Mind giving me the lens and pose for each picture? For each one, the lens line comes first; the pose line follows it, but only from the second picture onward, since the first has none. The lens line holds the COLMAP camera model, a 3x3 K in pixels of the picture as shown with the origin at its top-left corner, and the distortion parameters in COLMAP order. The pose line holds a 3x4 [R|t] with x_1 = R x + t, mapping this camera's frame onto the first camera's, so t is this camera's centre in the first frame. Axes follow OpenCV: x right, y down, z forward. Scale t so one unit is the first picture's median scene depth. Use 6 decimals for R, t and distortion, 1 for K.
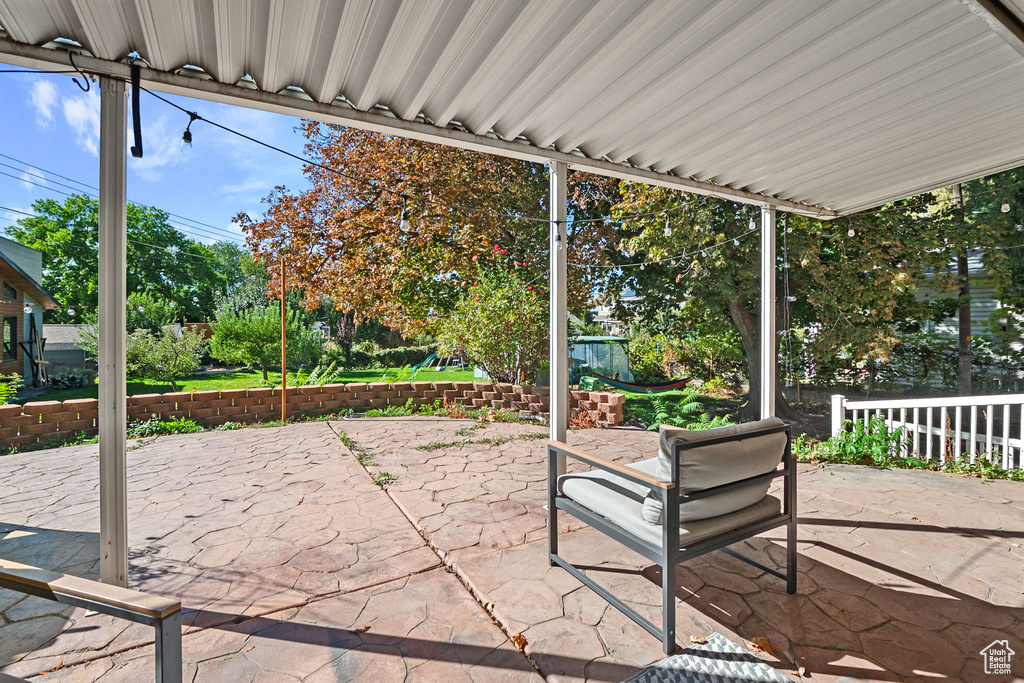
lens RADIAL K [[470.8, 0, 506.7], [0, 470.8, 337.6], [0, 0, 1]] dist [0.000886, -0.001947]
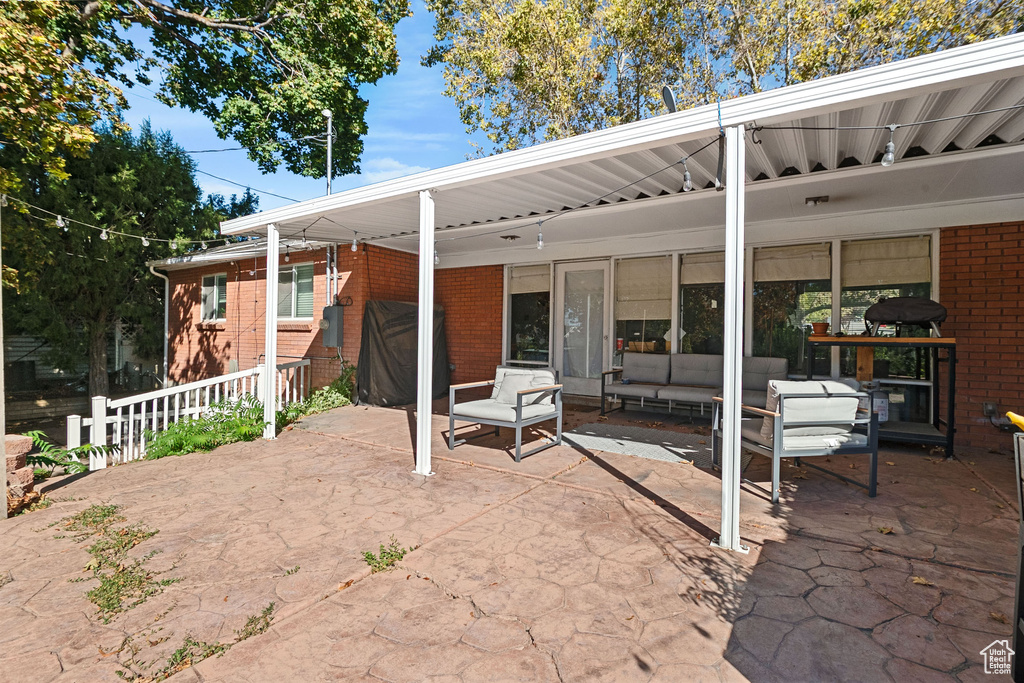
lens RADIAL K [[470.8, 0, 519.1], [0, 470.8, 337.9], [0, 0, 1]] dist [0.000886, -0.001947]
pose [[-0.465212, 0.006940, 0.885172, -1.434532], [-0.001817, 0.999960, -0.008795, 0.023202], [-0.885197, -0.005700, -0.465181, 1.772559]]
